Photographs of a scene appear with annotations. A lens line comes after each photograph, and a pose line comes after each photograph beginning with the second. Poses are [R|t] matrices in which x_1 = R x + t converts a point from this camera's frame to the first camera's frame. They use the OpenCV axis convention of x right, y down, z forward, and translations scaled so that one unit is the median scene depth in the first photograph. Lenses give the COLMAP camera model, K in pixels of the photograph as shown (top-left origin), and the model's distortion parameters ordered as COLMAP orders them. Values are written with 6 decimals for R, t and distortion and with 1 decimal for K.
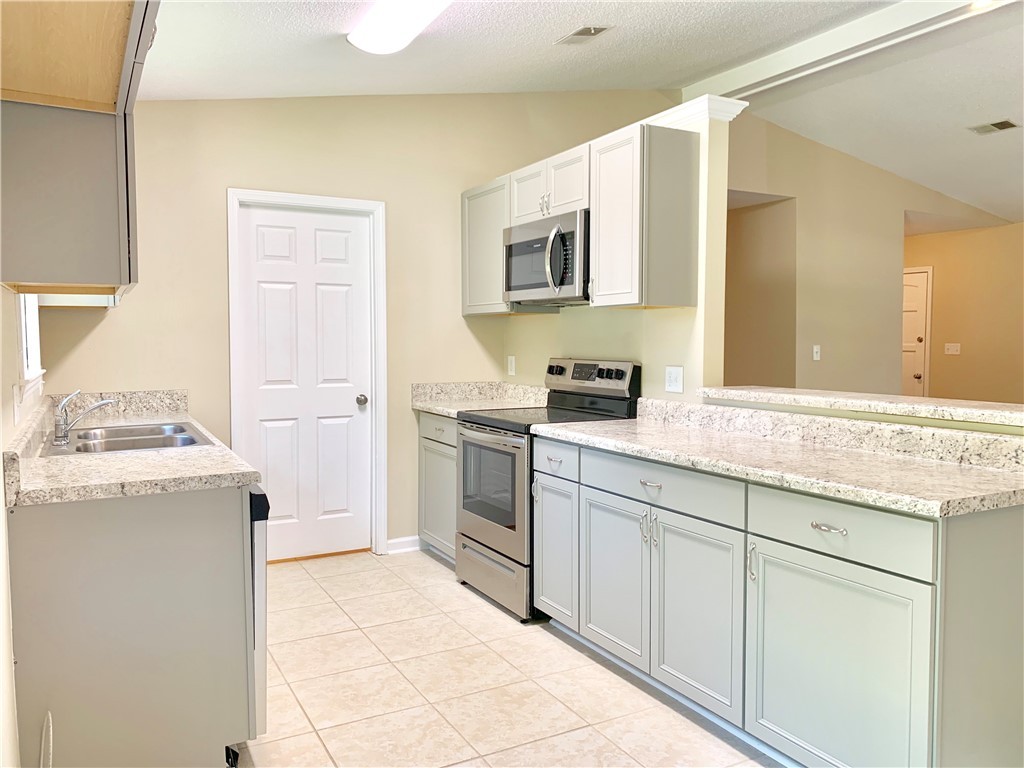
lens RADIAL K [[784.1, 0, 515.1], [0, 784.1, 378.4], [0, 0, 1]] dist [0.122416, -0.208461]
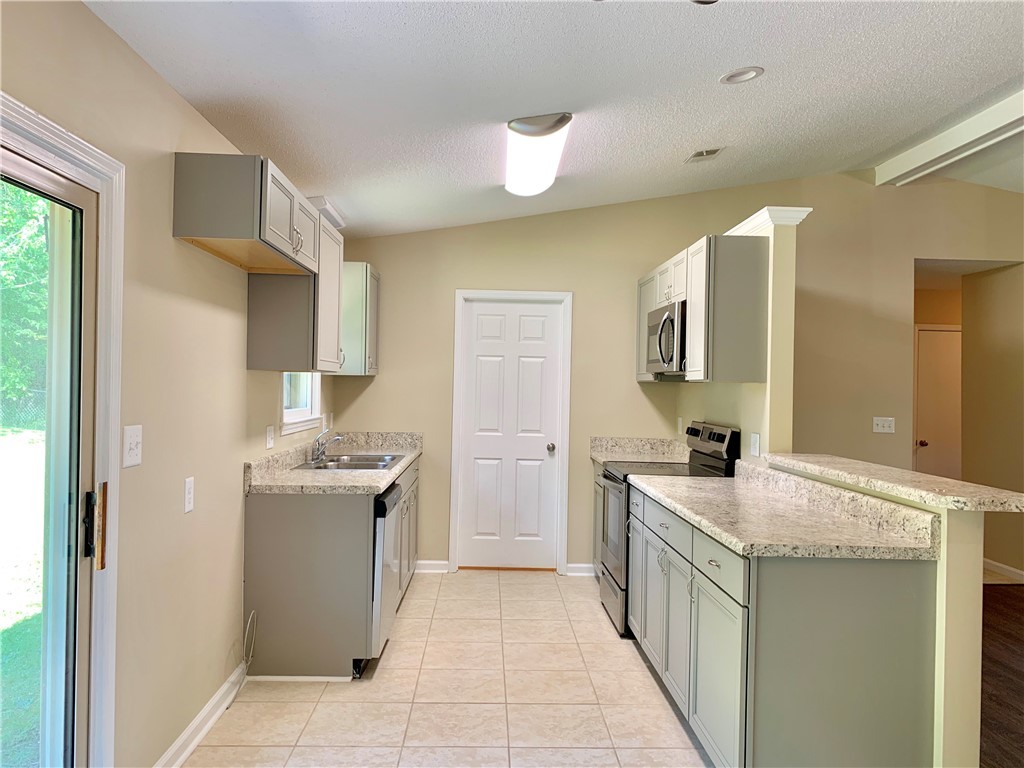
lens RADIAL K [[784.1, 0, 515.1], [0, 784.1, 378.4], [0, 0, 1]] dist [0.122416, -0.208461]
pose [[0.894843, 0.017687, -0.446031, 0.397208], [-0.046568, 0.997461, -0.053873, -0.016498], [0.443946, 0.068979, 0.893394, -0.195550]]
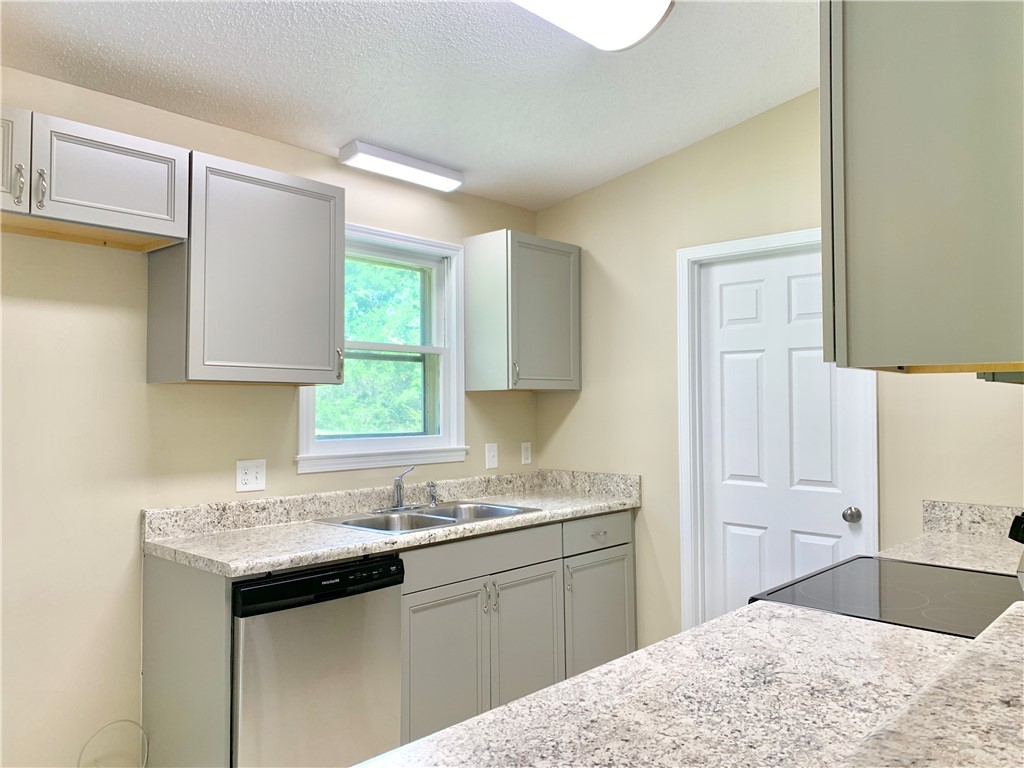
lens RADIAL K [[784.1, 0, 515.1], [0, 784.1, 378.4], [0, 0, 1]] dist [0.122416, -0.208461]
pose [[0.319160, -0.028923, -0.947259, 0.461056], [-0.052659, 0.997449, -0.048198, -0.052787], [0.946237, 0.065265, 0.316823, 0.643122]]
